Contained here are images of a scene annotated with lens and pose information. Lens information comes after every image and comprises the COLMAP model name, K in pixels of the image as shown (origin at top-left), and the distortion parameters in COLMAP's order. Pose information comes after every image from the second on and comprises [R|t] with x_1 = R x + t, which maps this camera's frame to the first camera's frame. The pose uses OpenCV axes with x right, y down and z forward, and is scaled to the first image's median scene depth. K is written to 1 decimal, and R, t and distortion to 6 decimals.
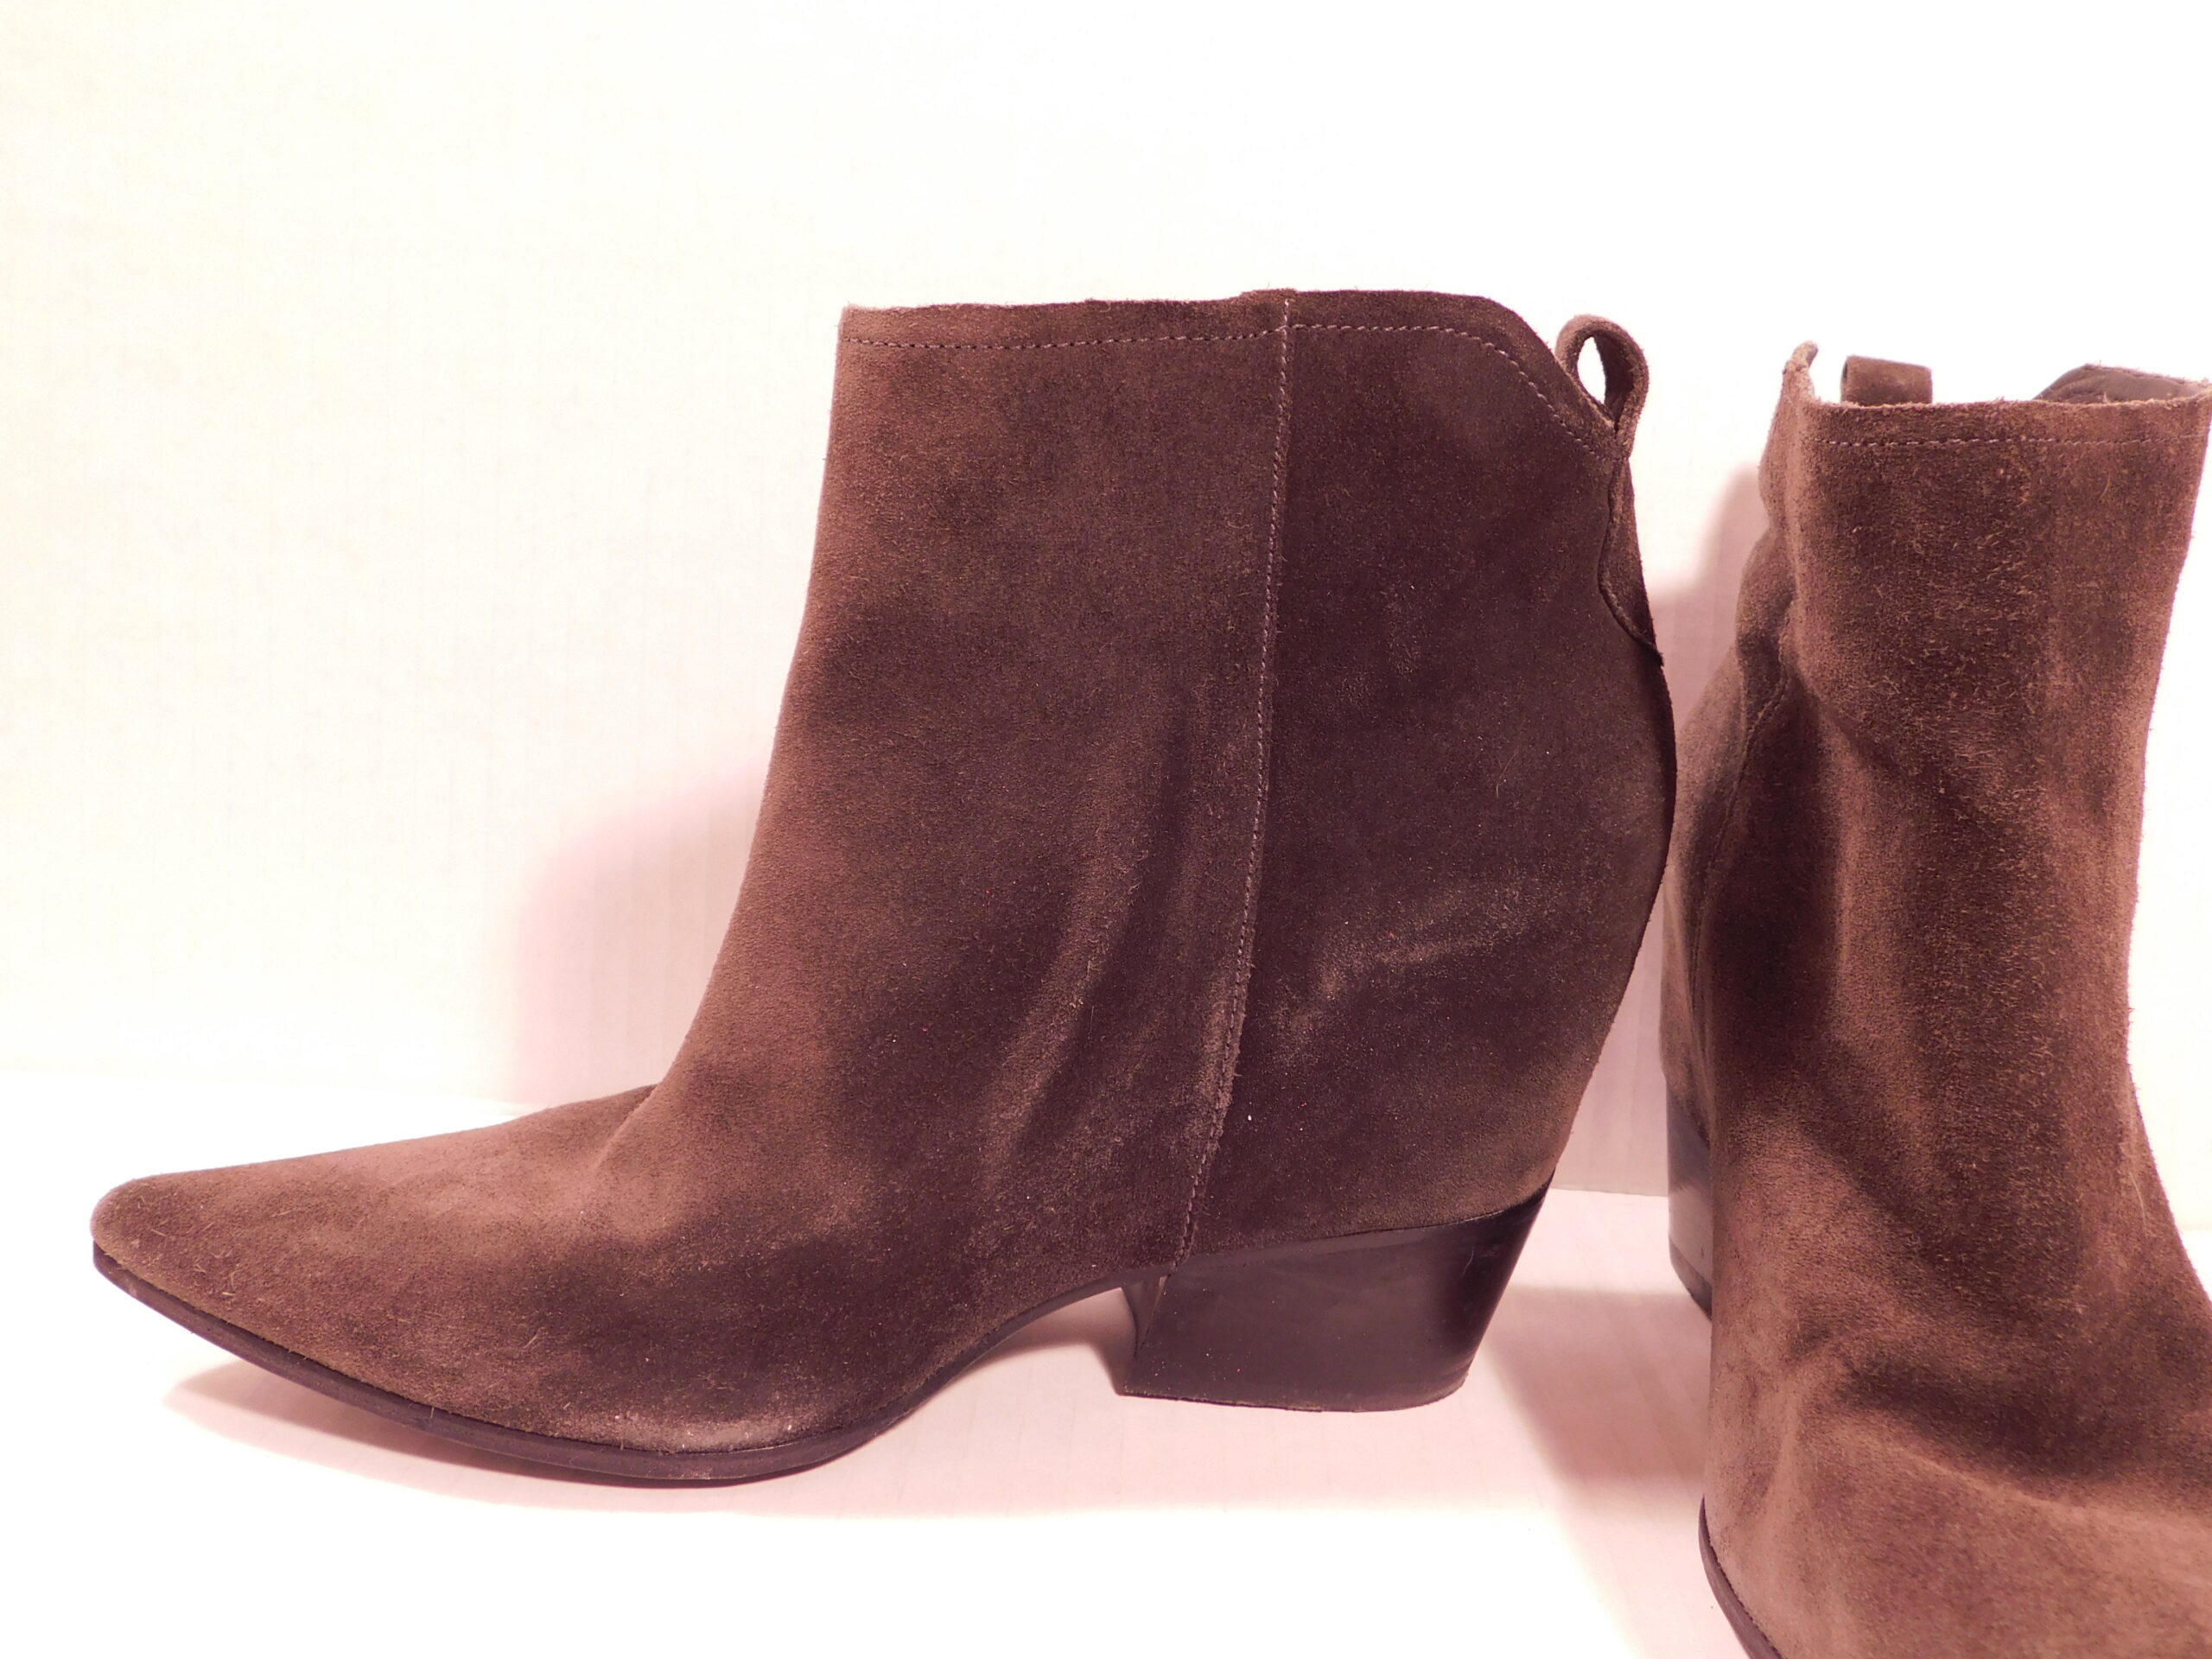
lens RADIAL K [[1884.1, 0, 1053.3], [0, 1884.1, 829.8], [0, 0, 1]] dist [0.038064, -0.011351]
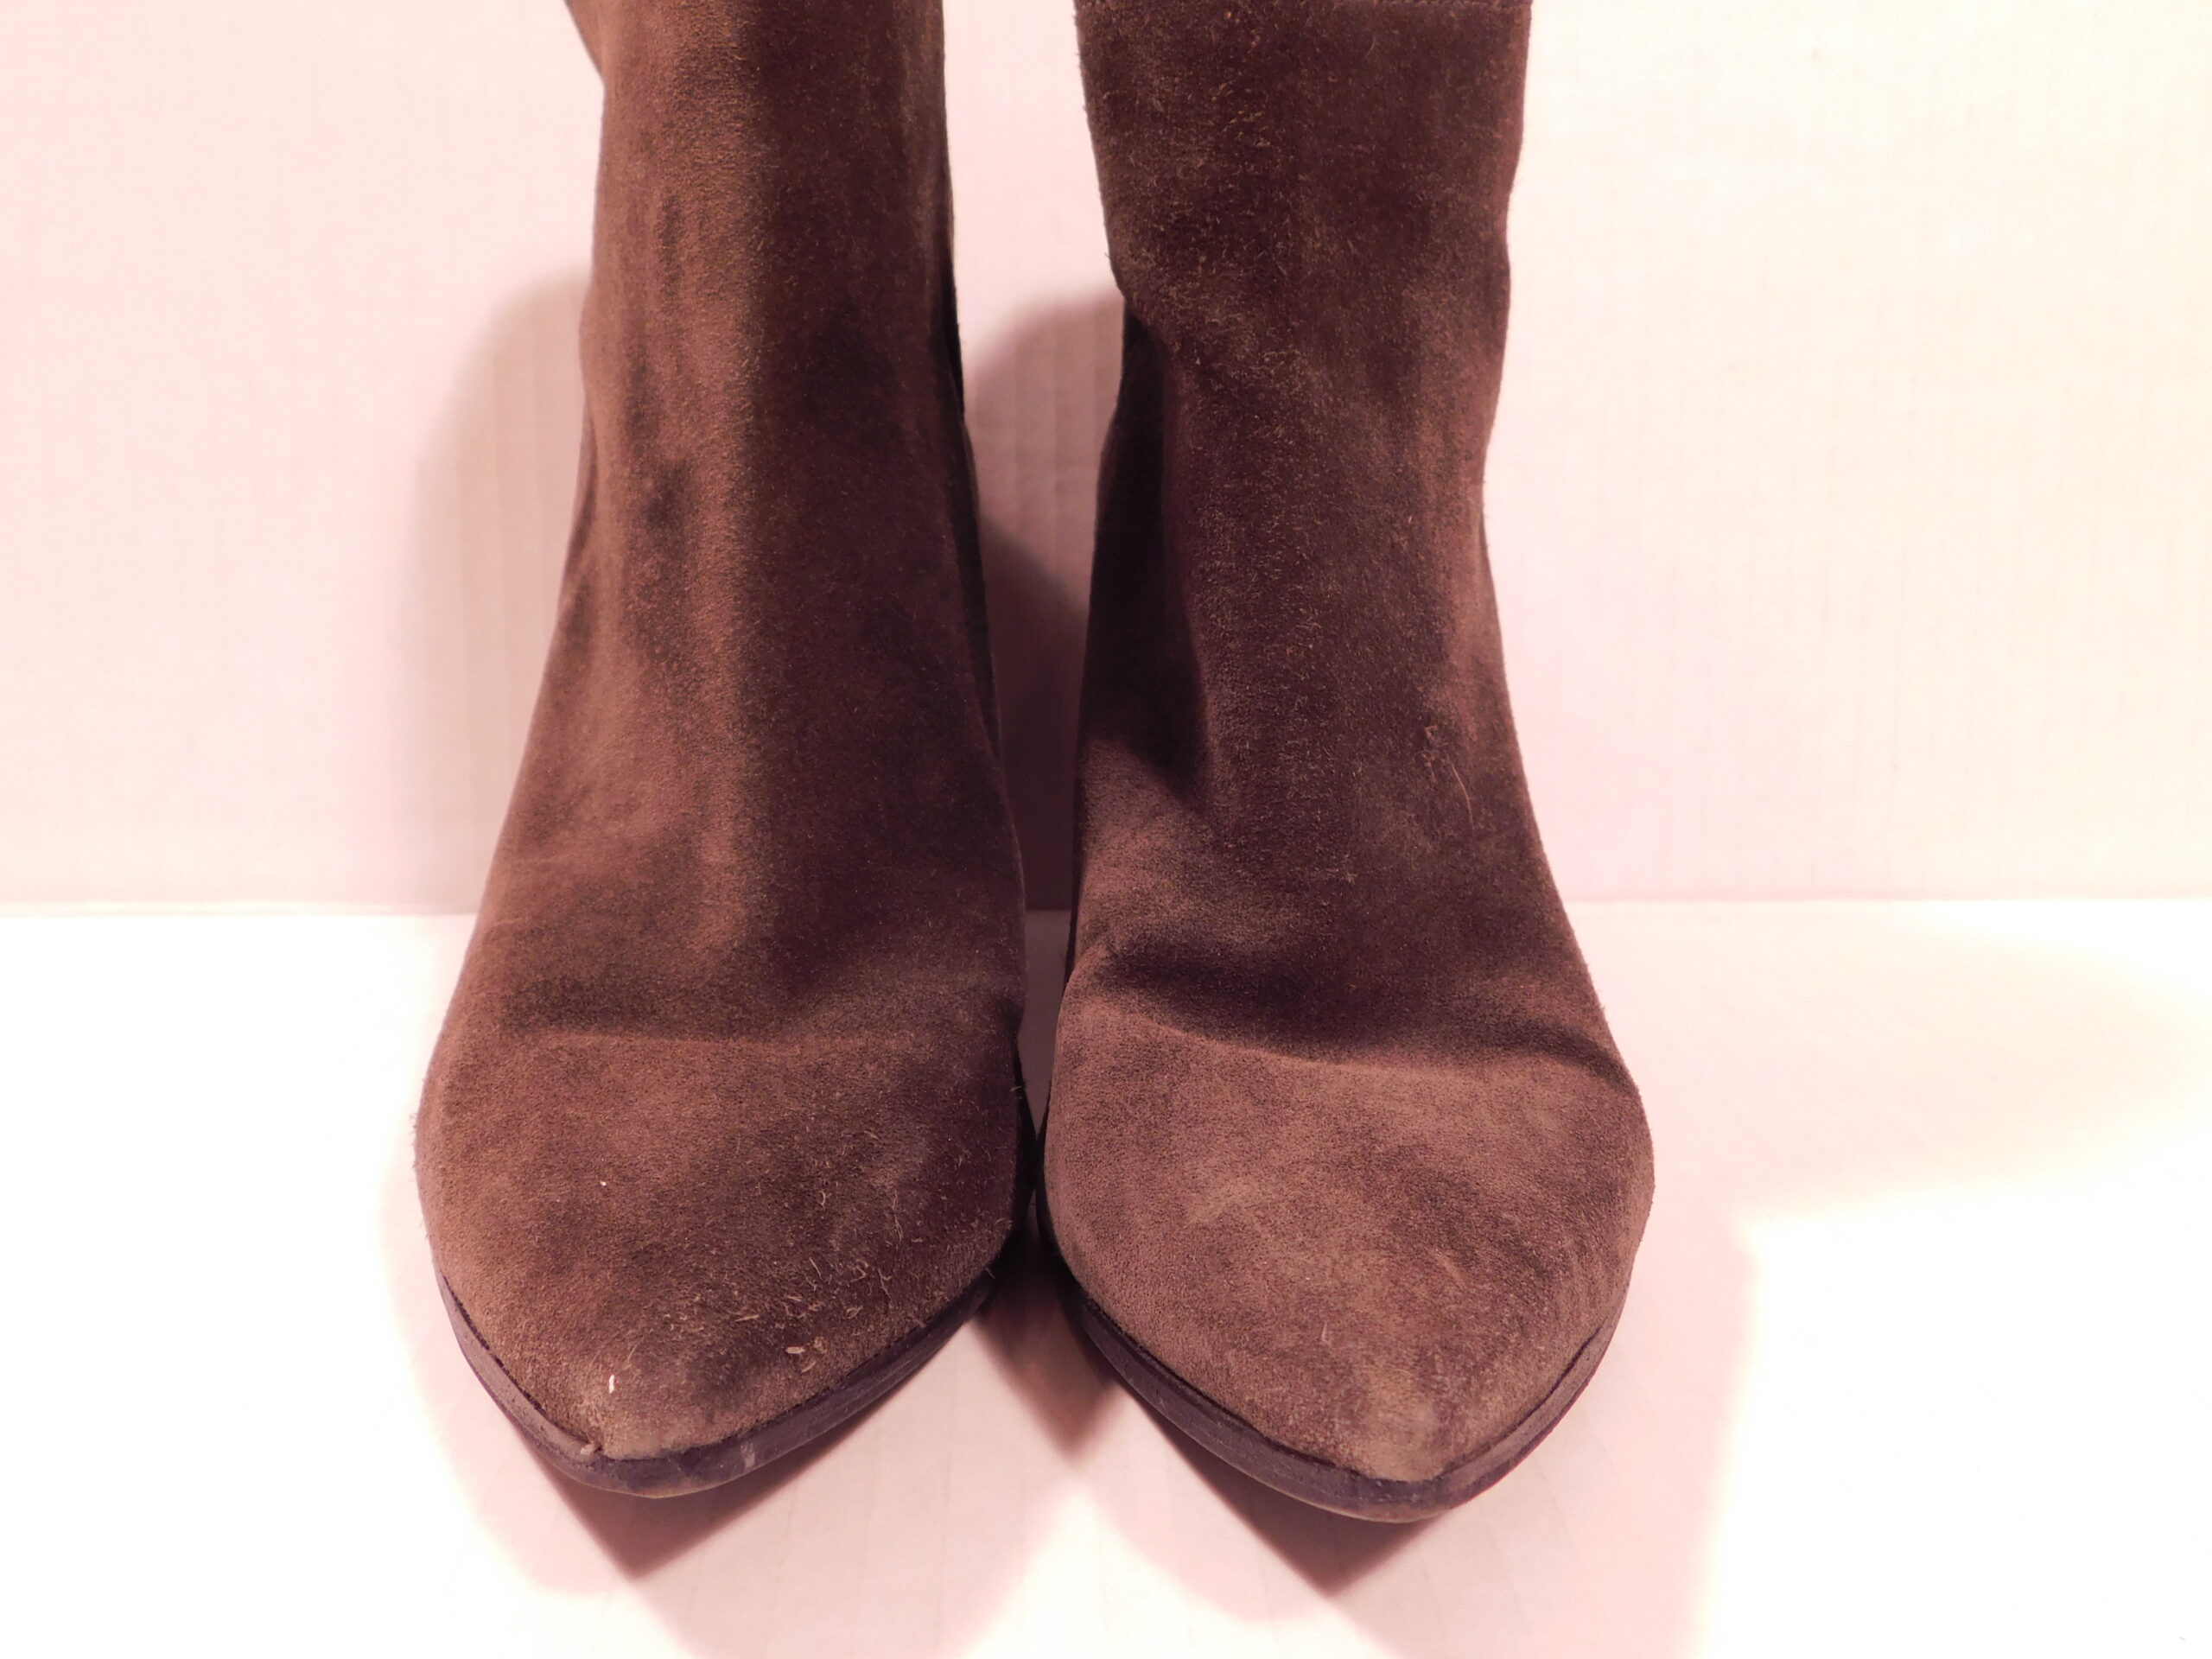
lens RADIAL K [[1884.1, 0, 1053.3], [0, 1884.1, 829.8], [0, 0, 1]] dist [0.038064, -0.011351]
pose [[0.995289, -0.072426, 0.064446, 0.319041], [0.069770, 0.996655, 0.042556, 0.171042], [-0.067312, -0.037859, 0.997013, 0.044128]]
